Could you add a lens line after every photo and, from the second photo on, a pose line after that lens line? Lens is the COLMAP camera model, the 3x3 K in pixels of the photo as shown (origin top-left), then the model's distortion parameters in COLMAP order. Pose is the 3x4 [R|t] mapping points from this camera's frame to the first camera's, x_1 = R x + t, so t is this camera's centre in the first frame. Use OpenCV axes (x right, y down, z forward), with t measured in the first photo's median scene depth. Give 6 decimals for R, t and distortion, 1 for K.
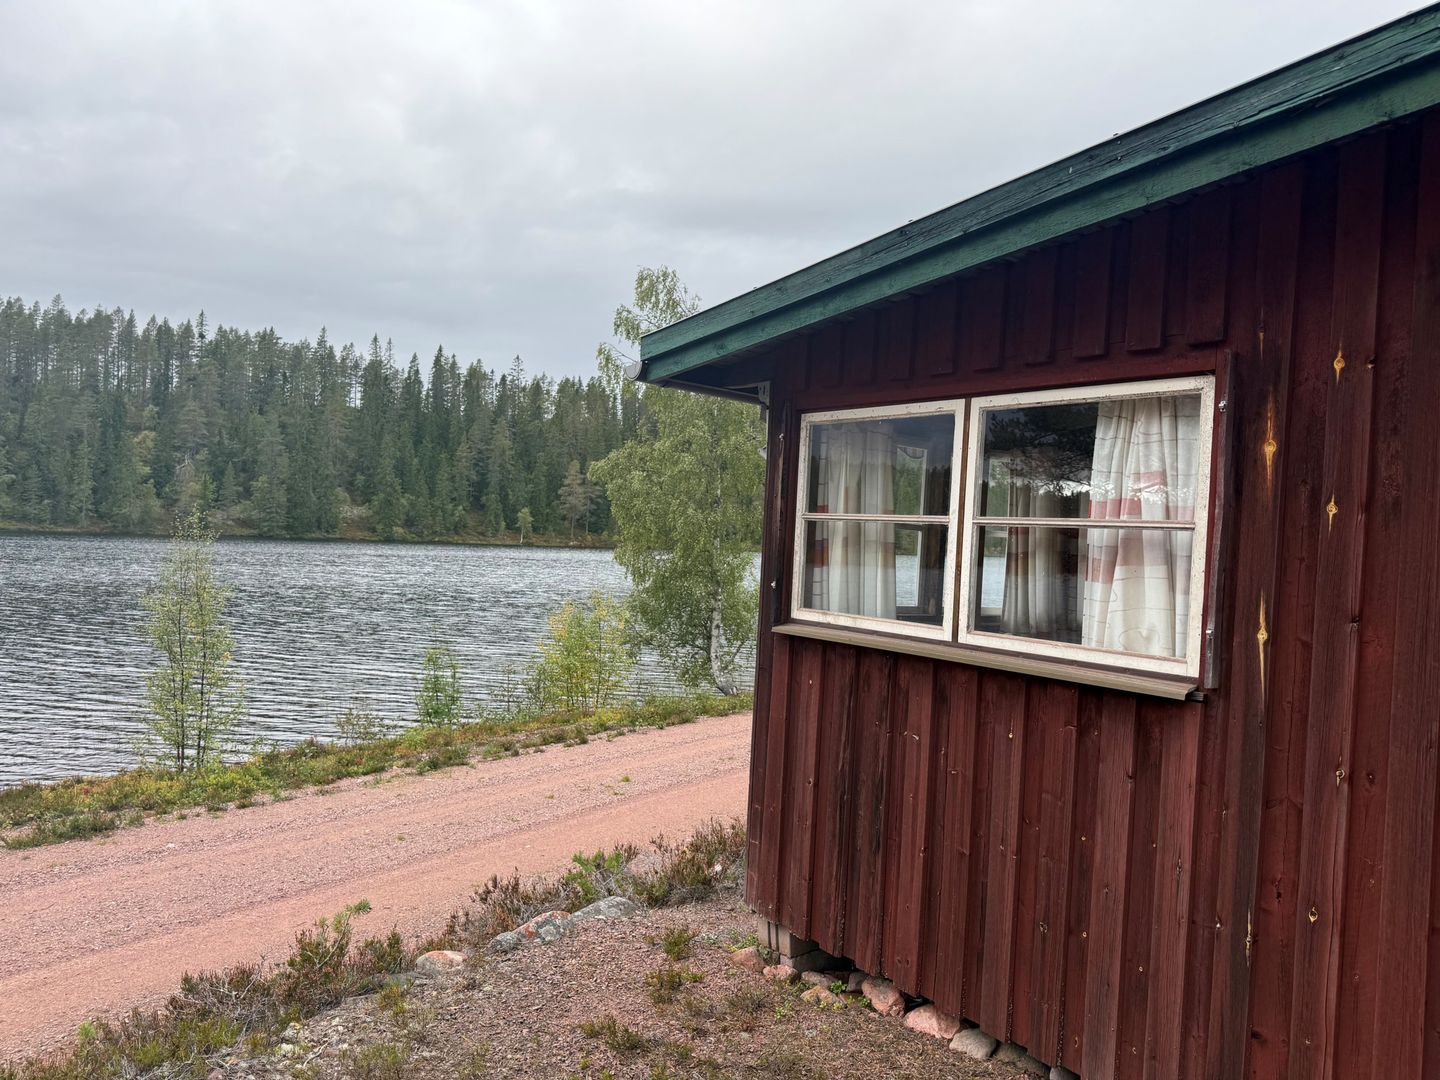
lens RADIAL K [[1023.1, 0, 724.5], [0, 1023.1, 547.7], [0, 0, 1]] dist [0.004542, -0.005156]
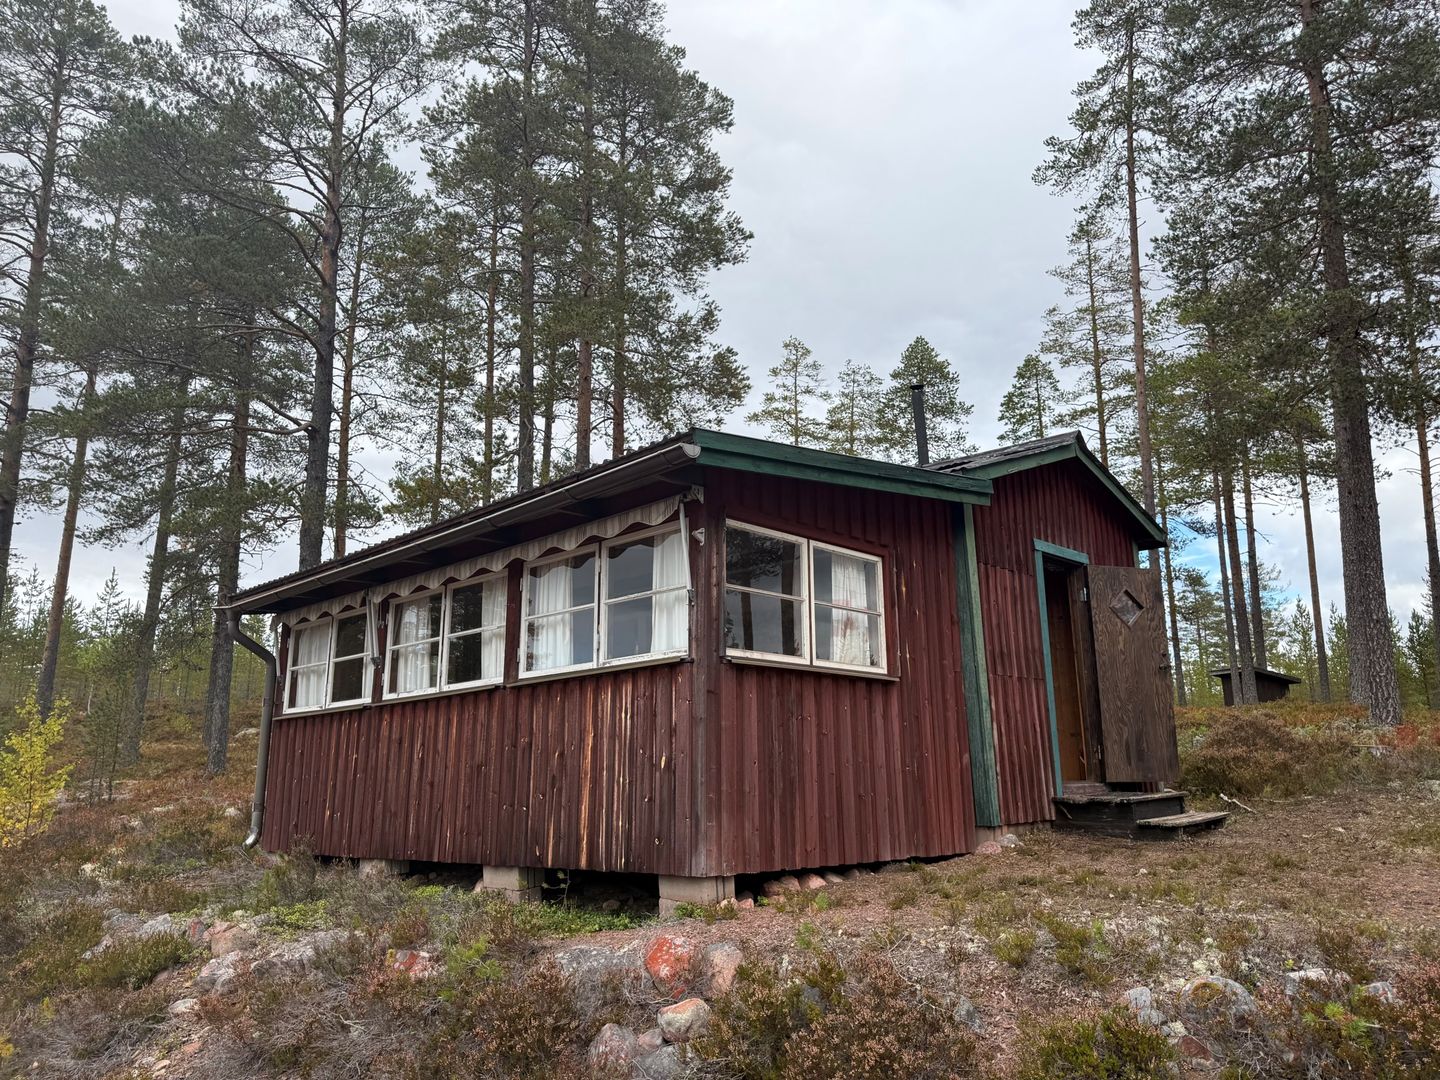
lens RADIAL K [[1023.1, 0, 724.5], [0, 1023.1, 547.7], [0, 0, 1]] dist [0.004542, -0.005156]
pose [[-0.203380, 0.162391, 0.965539, -1.605392], [0.010663, 0.986459, -0.163663, 0.186545], [-0.979042, -0.022990, -0.202357, 1.554349]]
